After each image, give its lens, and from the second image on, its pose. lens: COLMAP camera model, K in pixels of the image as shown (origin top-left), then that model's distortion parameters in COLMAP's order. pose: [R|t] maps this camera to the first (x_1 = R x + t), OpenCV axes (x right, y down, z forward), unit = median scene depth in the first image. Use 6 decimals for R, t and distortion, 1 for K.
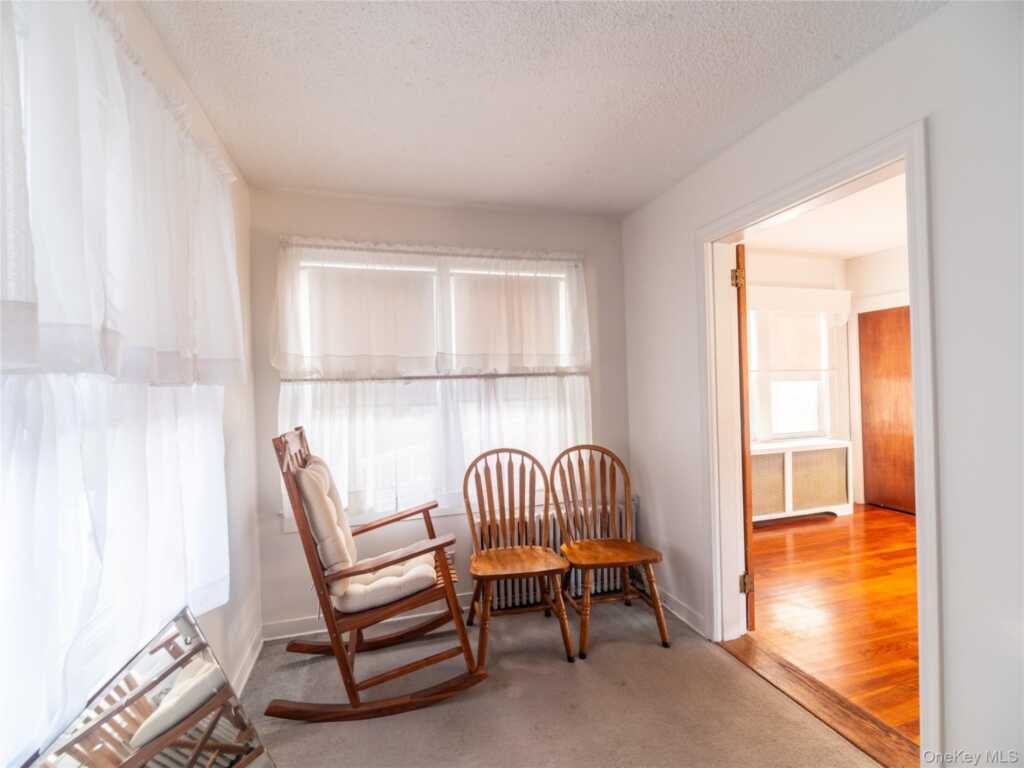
lens RADIAL K [[452.5, 0, 512.1], [0, 452.5, 385.8], [0, 0, 1]] dist [-0.004766, -0.000108]
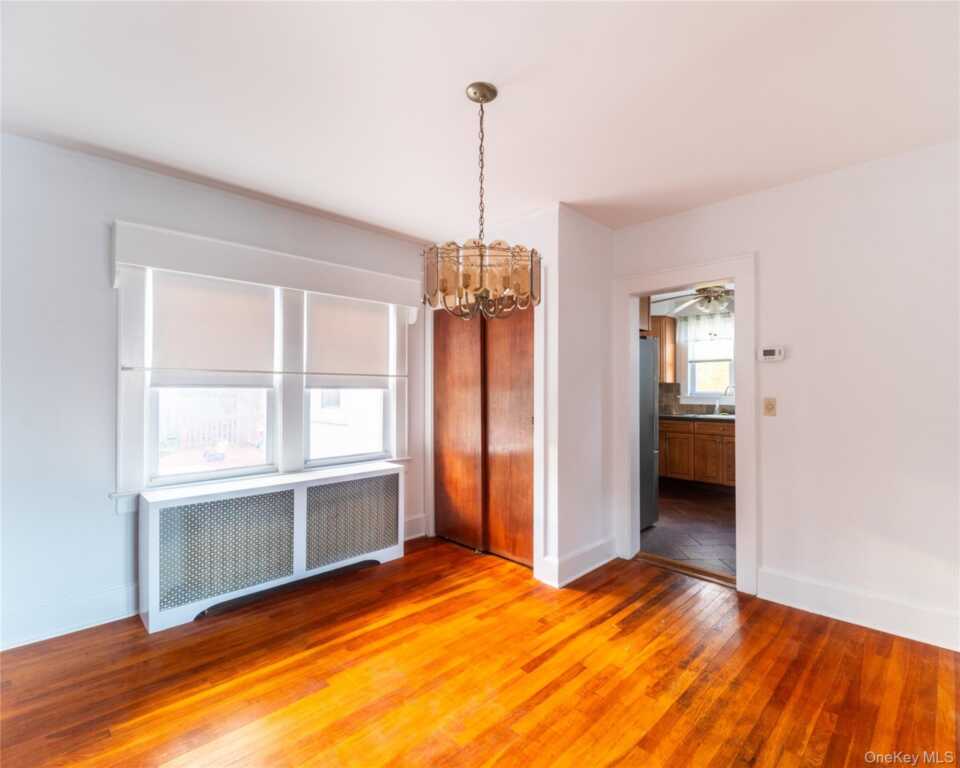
lens RADIAL K [[466.8, 0, 482.2], [0, 466.8, 384.8], [0, 0, 1]] dist [0.001294, 0.000095]
pose [[0.891026, 0.013374, 0.453756, 0.514722], [-0.003648, 0.999745, -0.022304, -0.000307], [-0.453938, 0.018219, 0.890847, 0.206603]]
